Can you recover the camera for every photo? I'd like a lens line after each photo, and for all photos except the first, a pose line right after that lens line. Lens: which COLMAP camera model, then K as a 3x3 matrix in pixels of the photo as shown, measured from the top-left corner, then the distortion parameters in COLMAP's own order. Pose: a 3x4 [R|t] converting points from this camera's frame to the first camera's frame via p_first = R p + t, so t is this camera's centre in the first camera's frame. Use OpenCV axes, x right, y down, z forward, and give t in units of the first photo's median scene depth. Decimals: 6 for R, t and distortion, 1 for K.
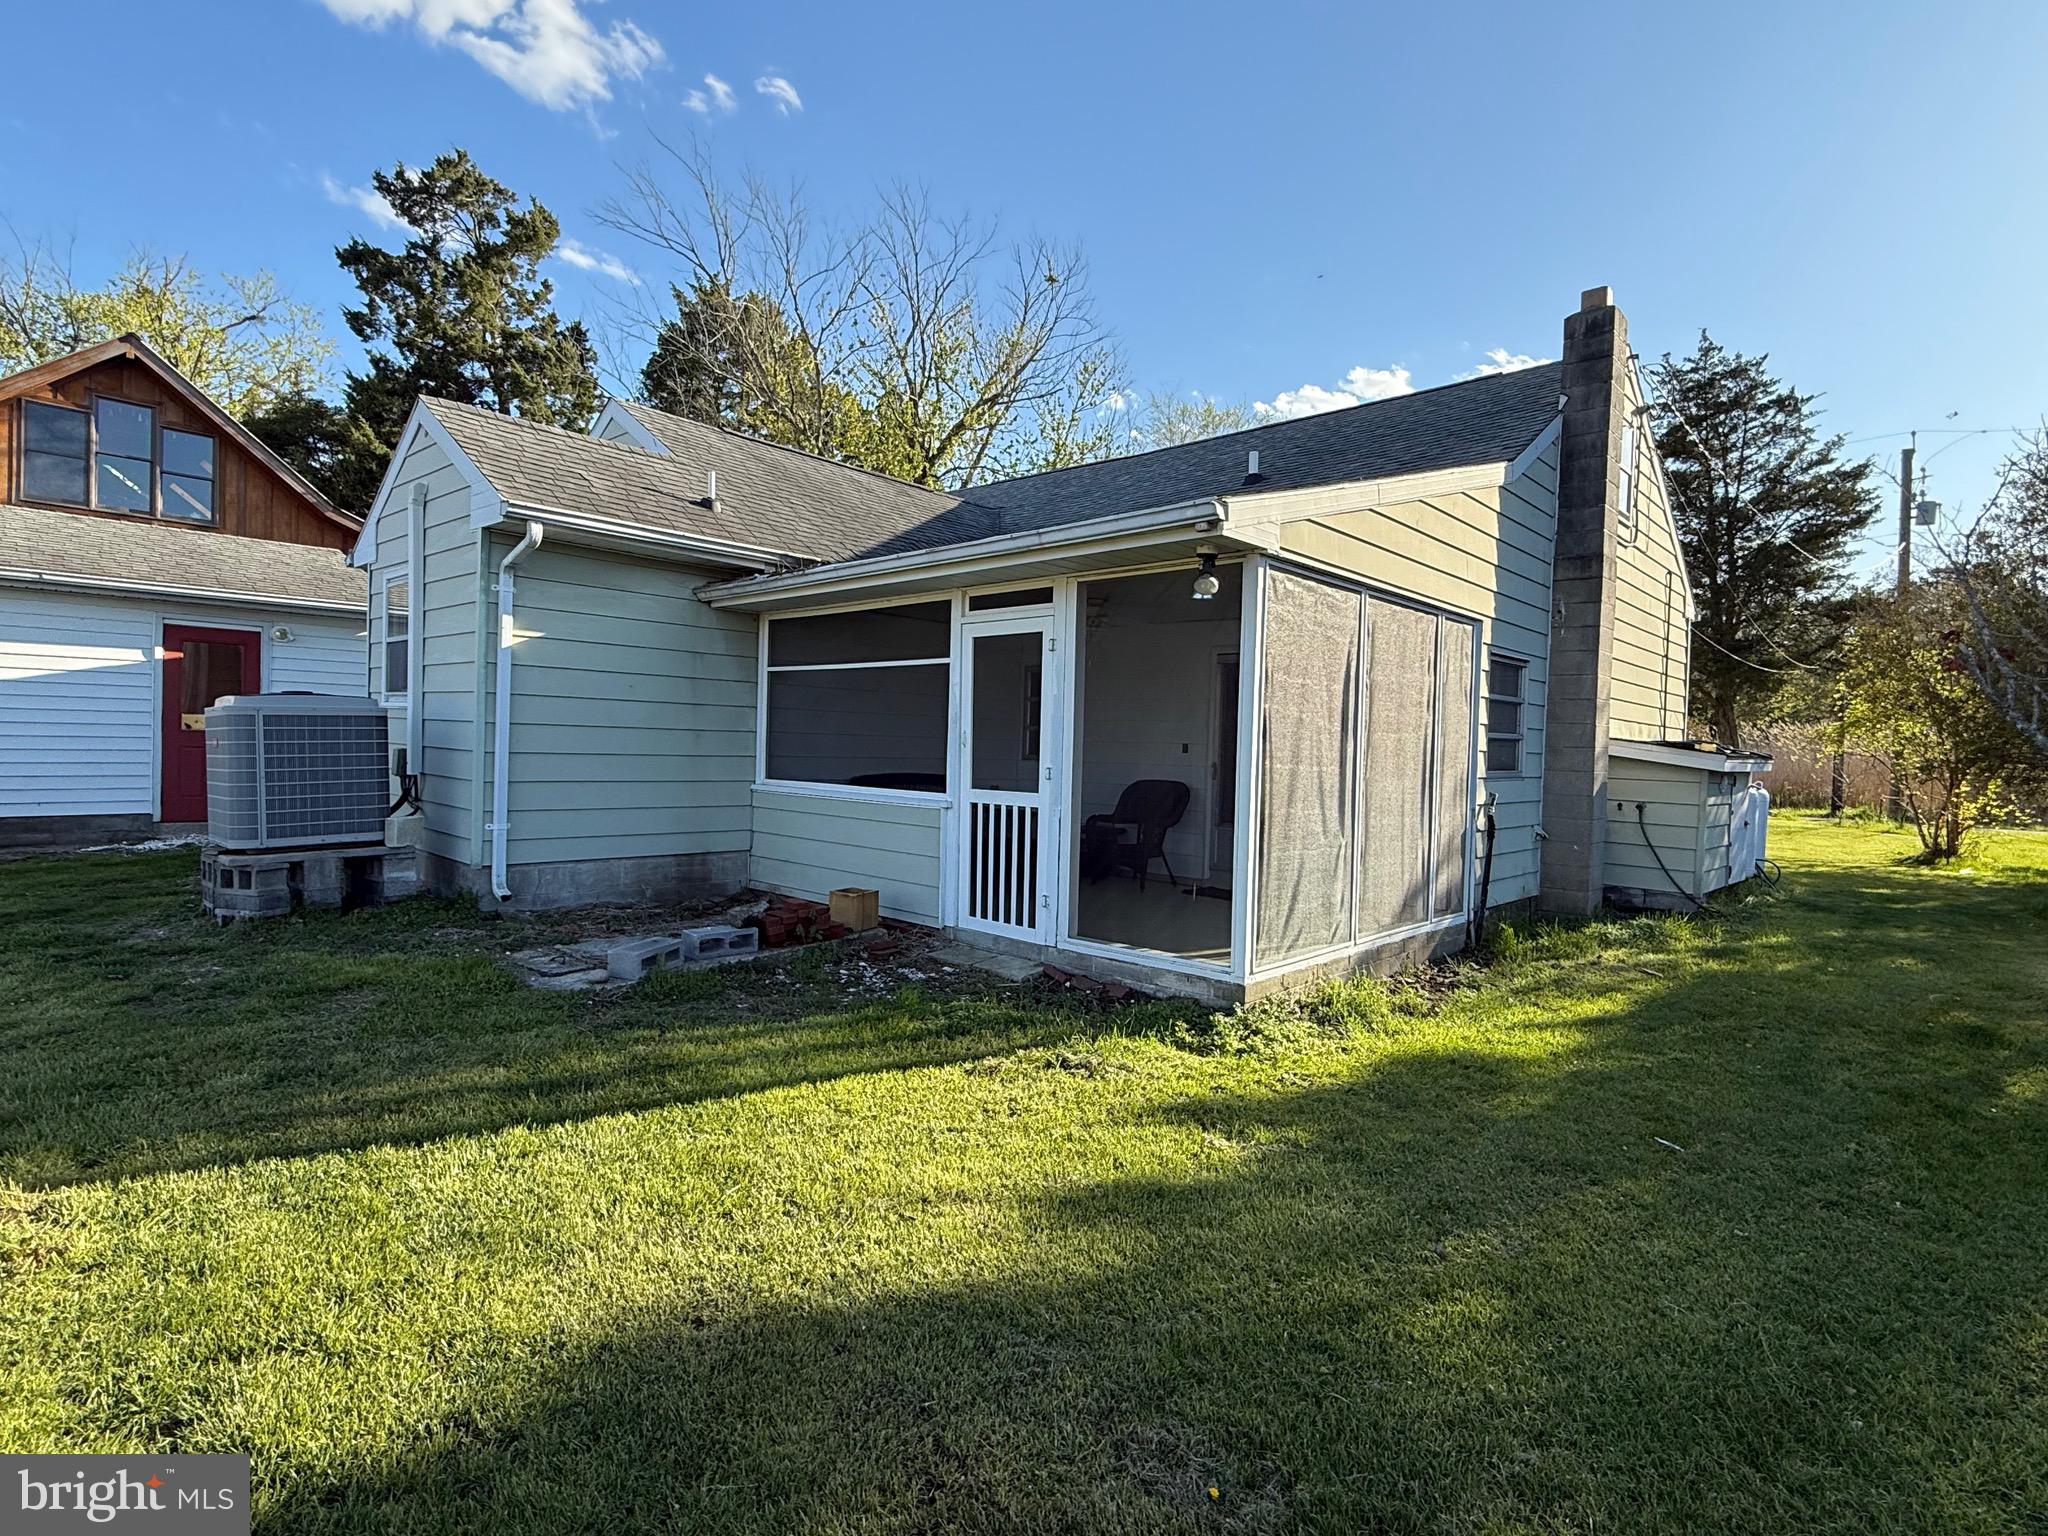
lens RADIAL K [[1024.9, 0, 1029.2], [0, 1024.9, 772.1], [0, 0, 1]] dist [-0.003095, 0.000973]
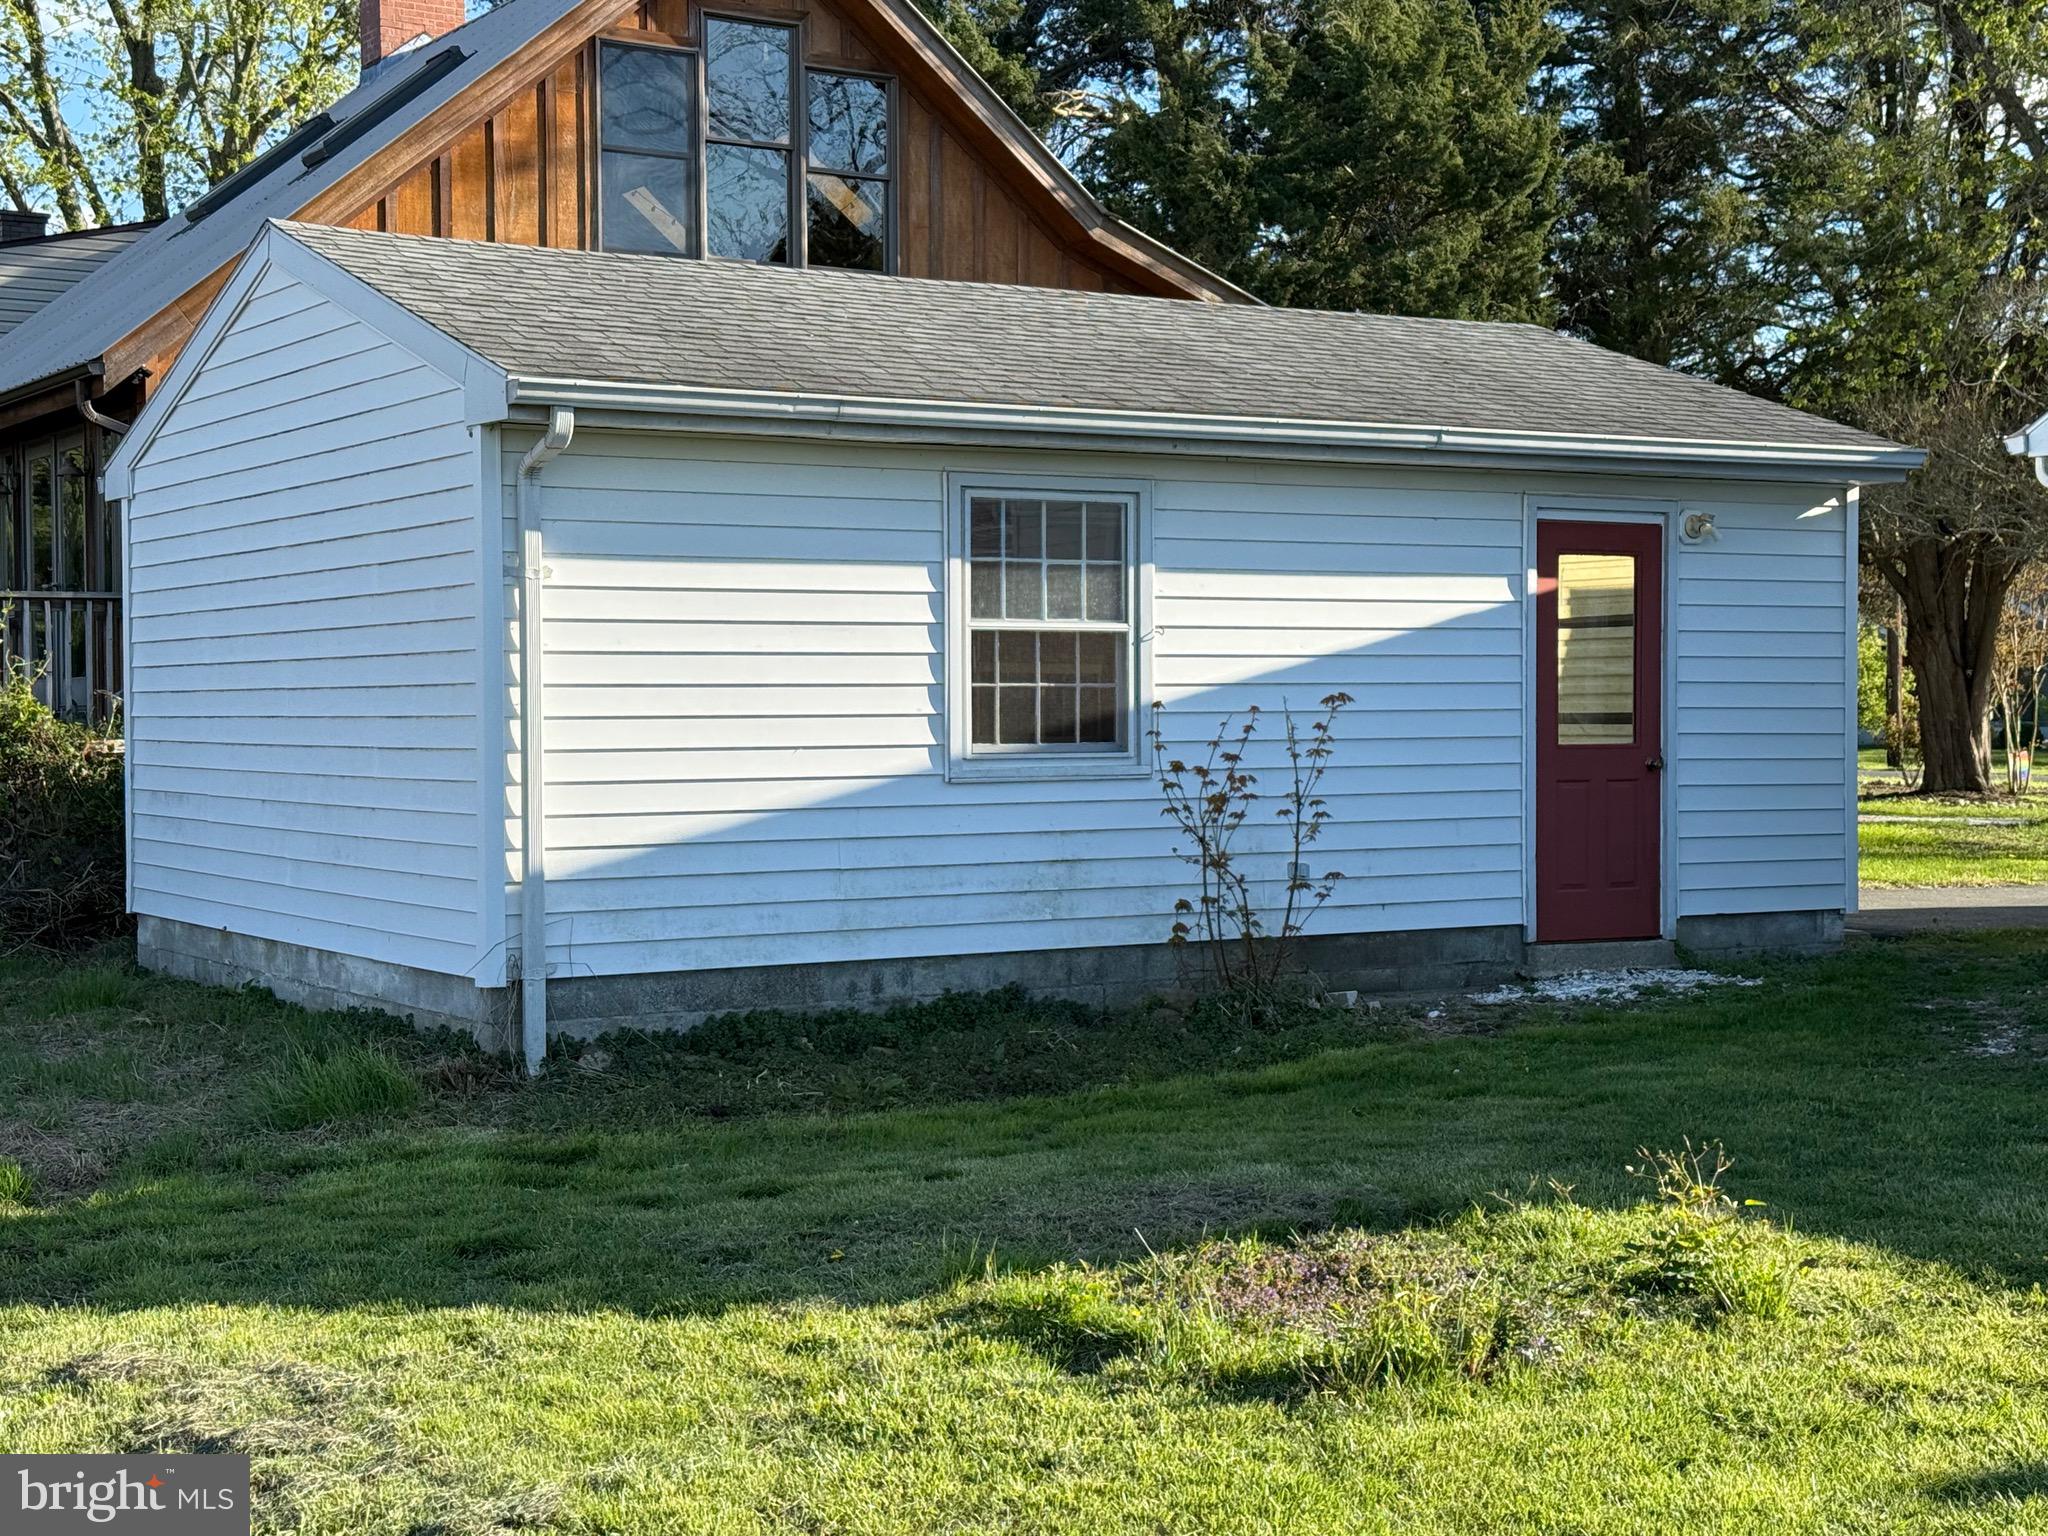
lens RADIAL K [[3008.7, 0, 1020.9], [0, 3008.7, 768.4], [0, 0, 1]] dist [0.120794, 0.000000]
pose [[0.960059, -0.031185, -0.278053, -0.405221], [0.026457, 0.999435, -0.020741, -0.005184], [0.278543, 0.012556, 0.960342, -0.228812]]
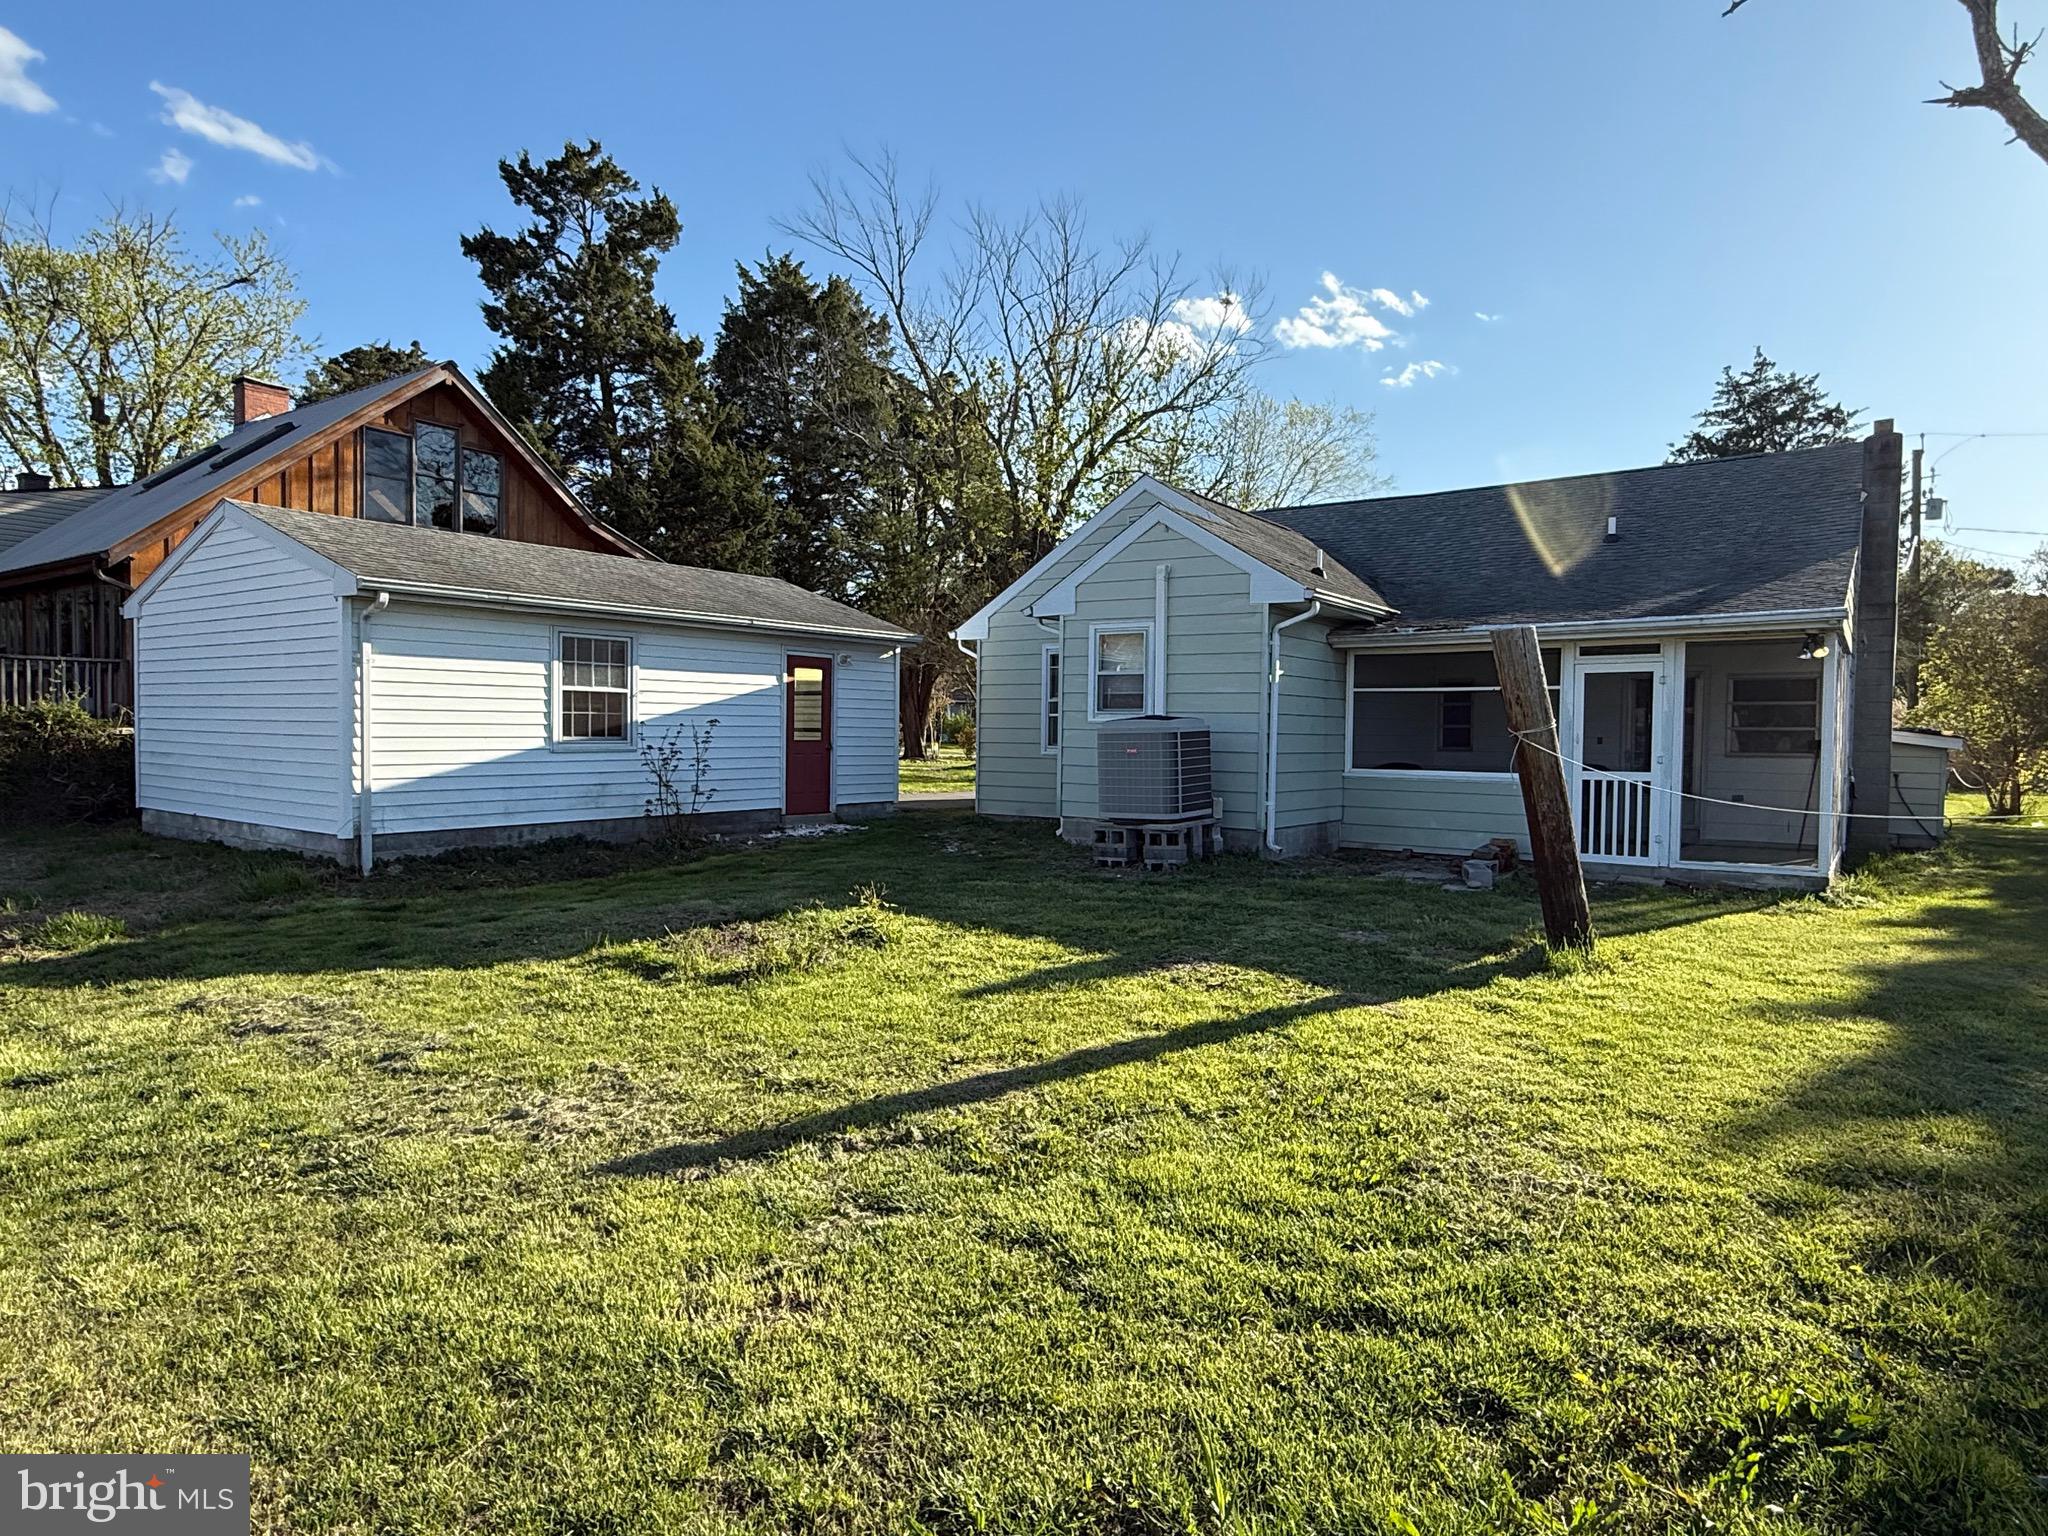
lens RADIAL K [[1183.0, 0, 1019.1], [0, 1183.0, 766.2], [0, 0, 1]] dist [-0.003019, 0.005010]
pose [[0.993396, -0.021353, 0.112732, -0.428690], [0.020937, 0.999769, 0.004878, -0.006693], [-0.112810, -0.002486, 0.993613, -0.263251]]
